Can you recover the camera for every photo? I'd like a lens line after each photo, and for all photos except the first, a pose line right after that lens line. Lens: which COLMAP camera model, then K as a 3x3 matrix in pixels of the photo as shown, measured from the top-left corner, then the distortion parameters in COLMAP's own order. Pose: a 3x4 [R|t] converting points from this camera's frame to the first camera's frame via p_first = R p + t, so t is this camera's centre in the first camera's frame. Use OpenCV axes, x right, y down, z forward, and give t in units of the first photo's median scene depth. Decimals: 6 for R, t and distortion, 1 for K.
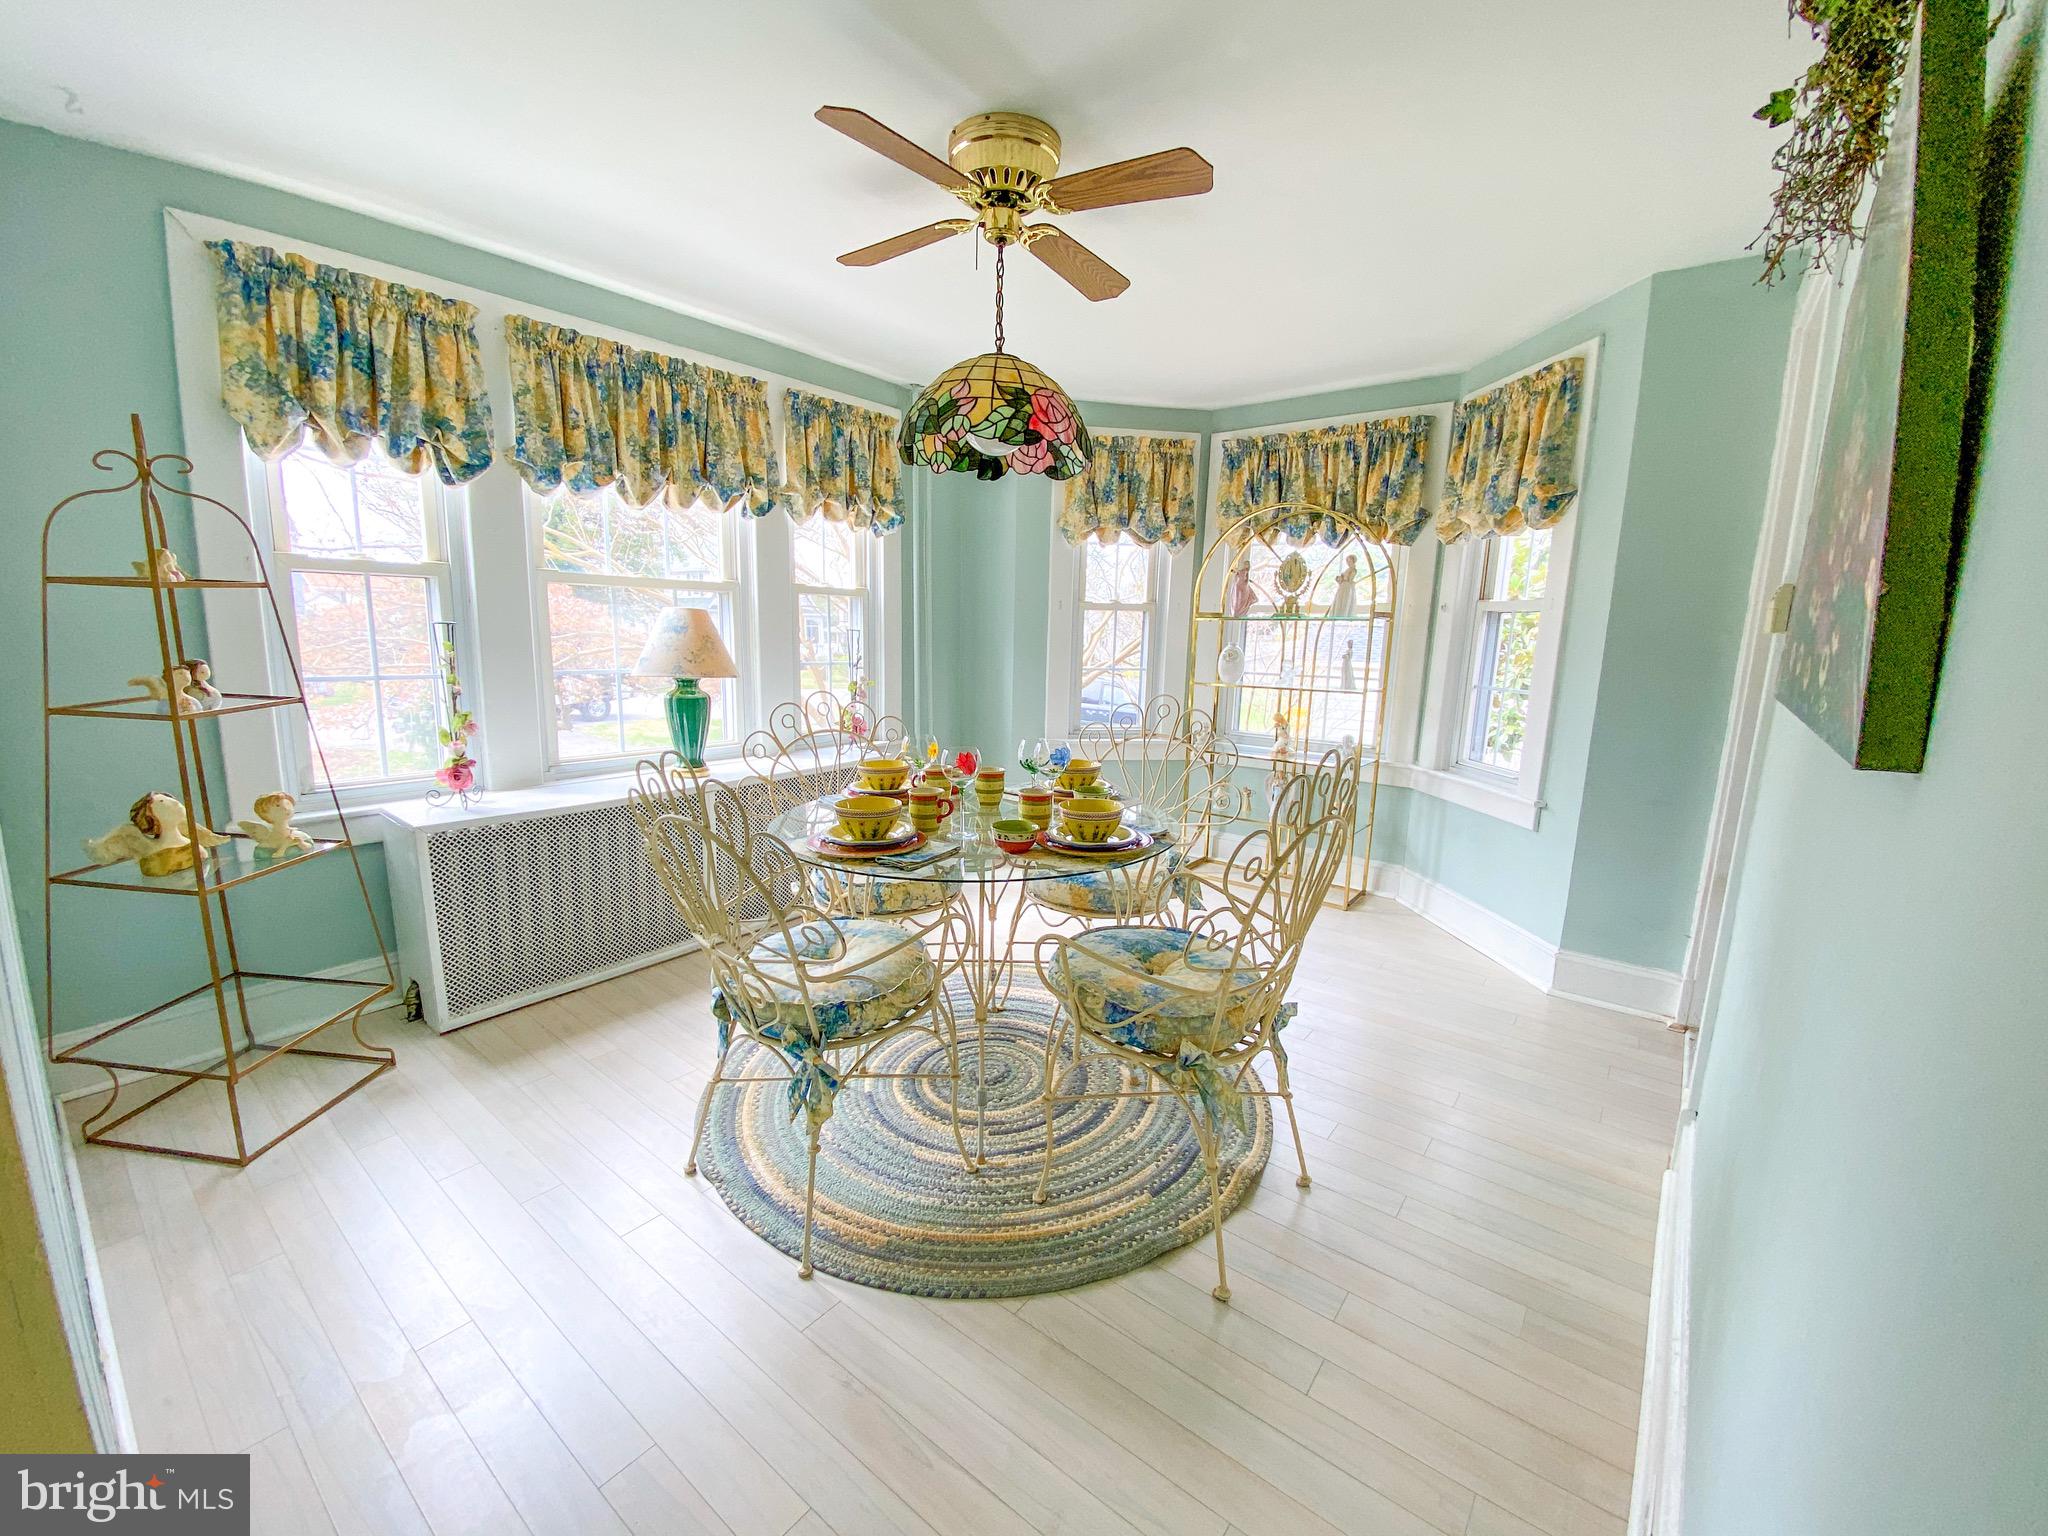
lens RADIAL K [[836.6, 0, 1029.3], [0, 836.6, 768.7], [0, 0, 1]] dist [-0.017239, -0.002139]
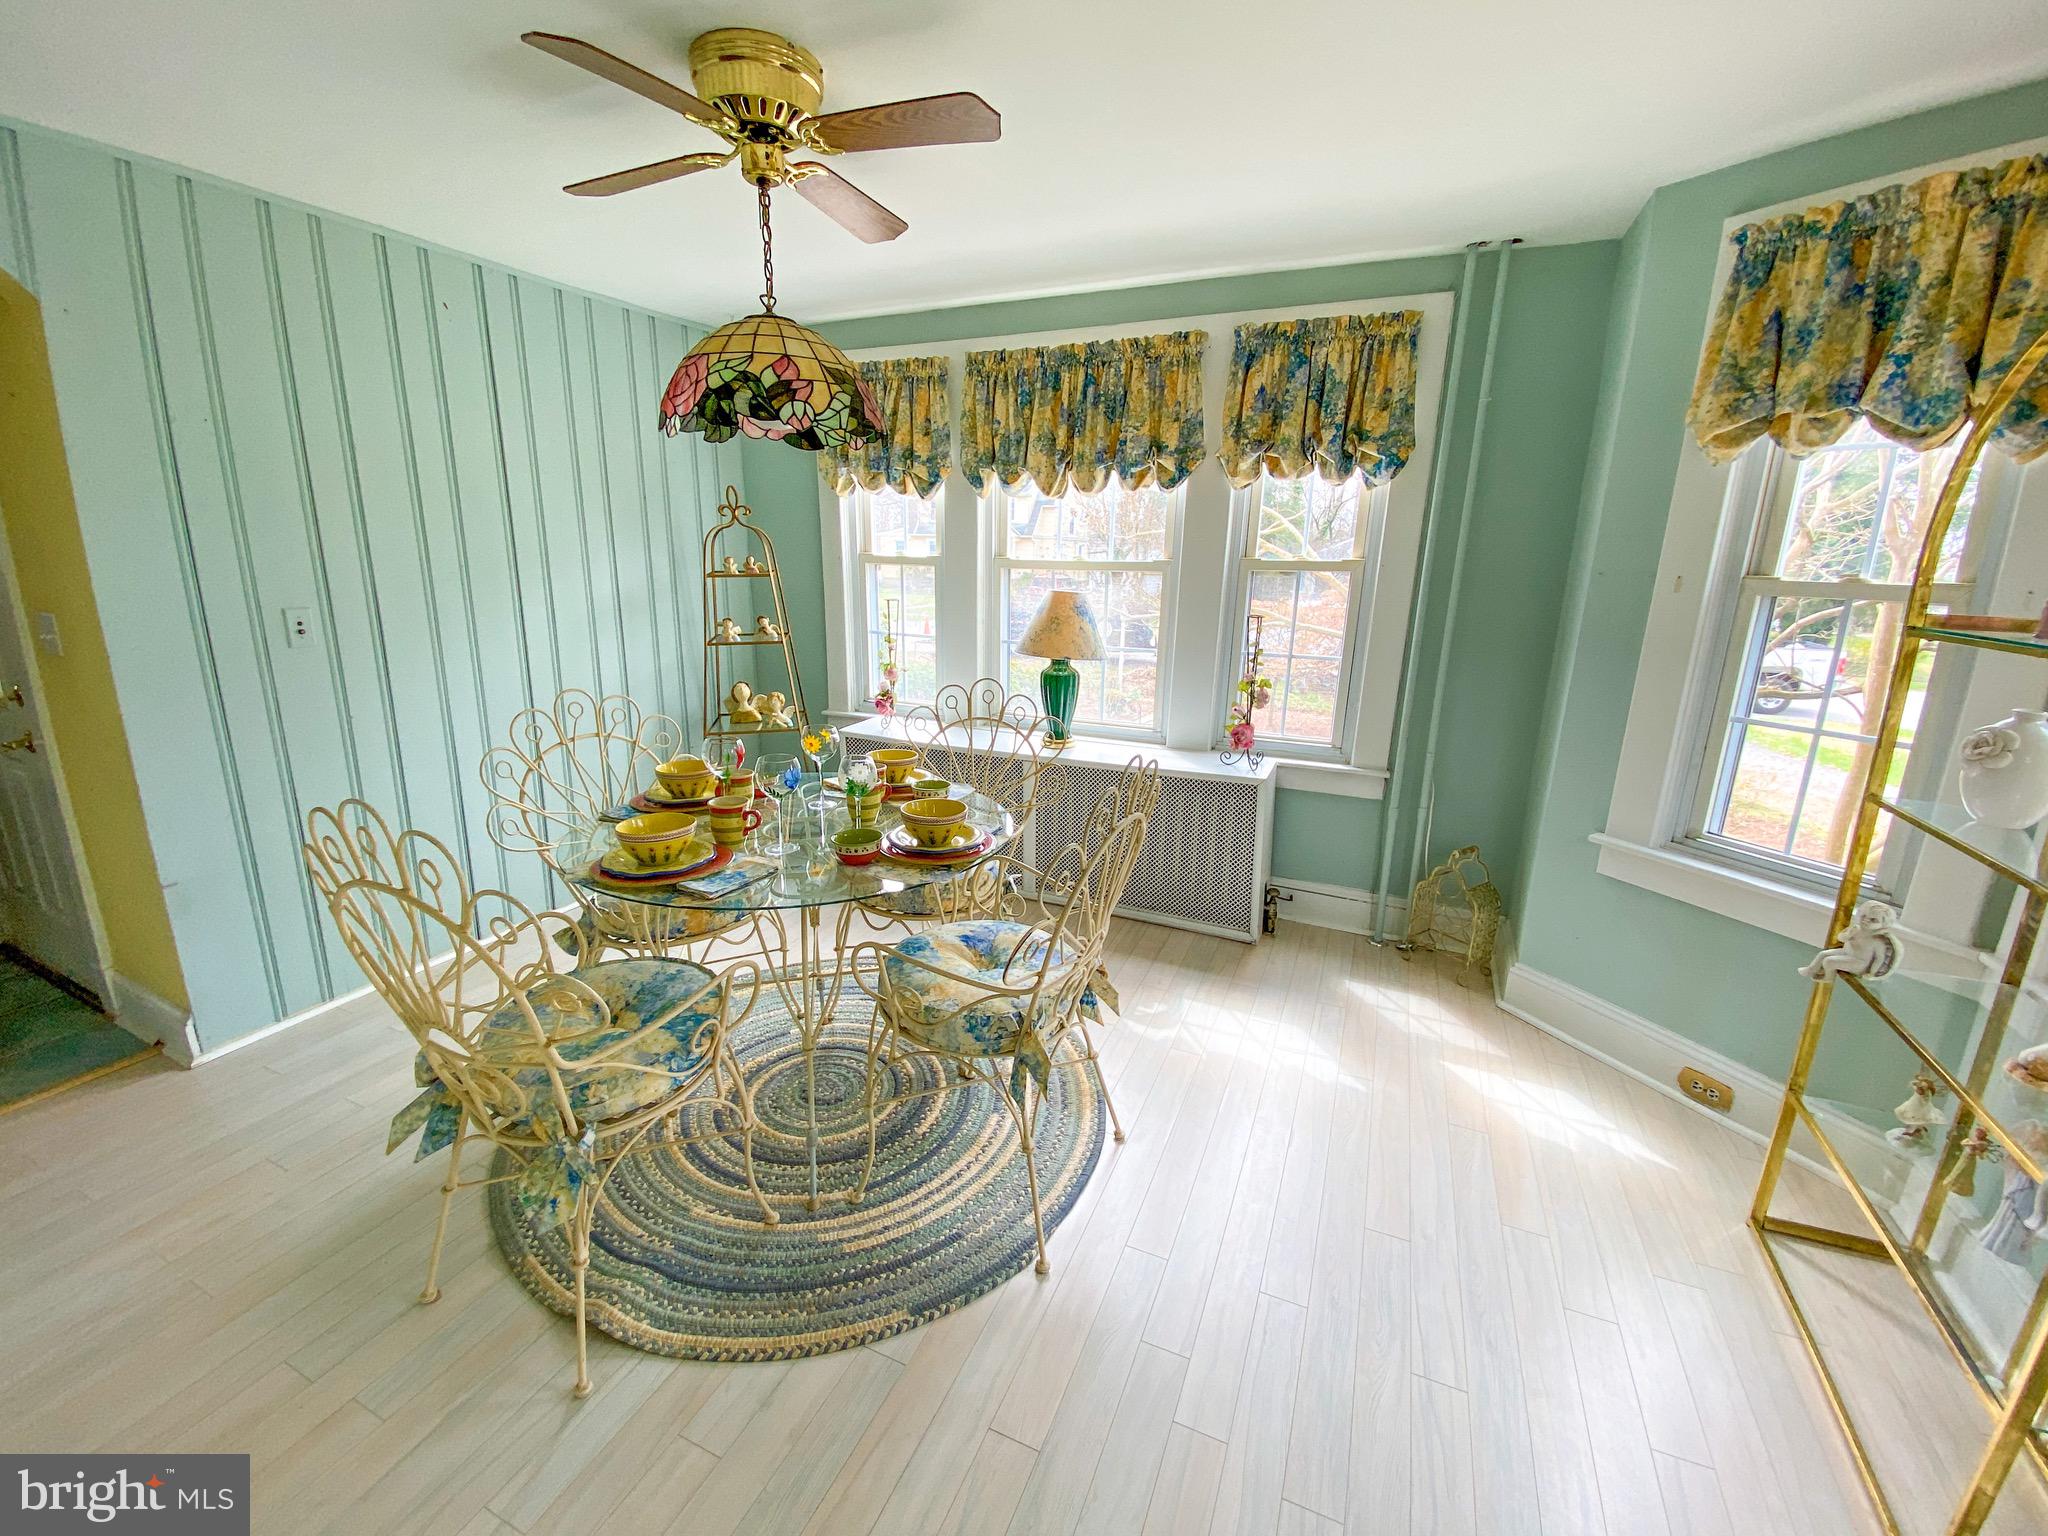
lens RADIAL K [[836.6, 0, 1025.8], [0, 836.6, 776.4], [0, 0, 1]] dist [-0.017239, -0.002139]
pose [[0.230579, 0.223579, -0.947019, 0.617767], [-0.176793, 0.966672, 0.185173, -0.148651], [0.956858, 0.124729, 0.262422, 0.695727]]
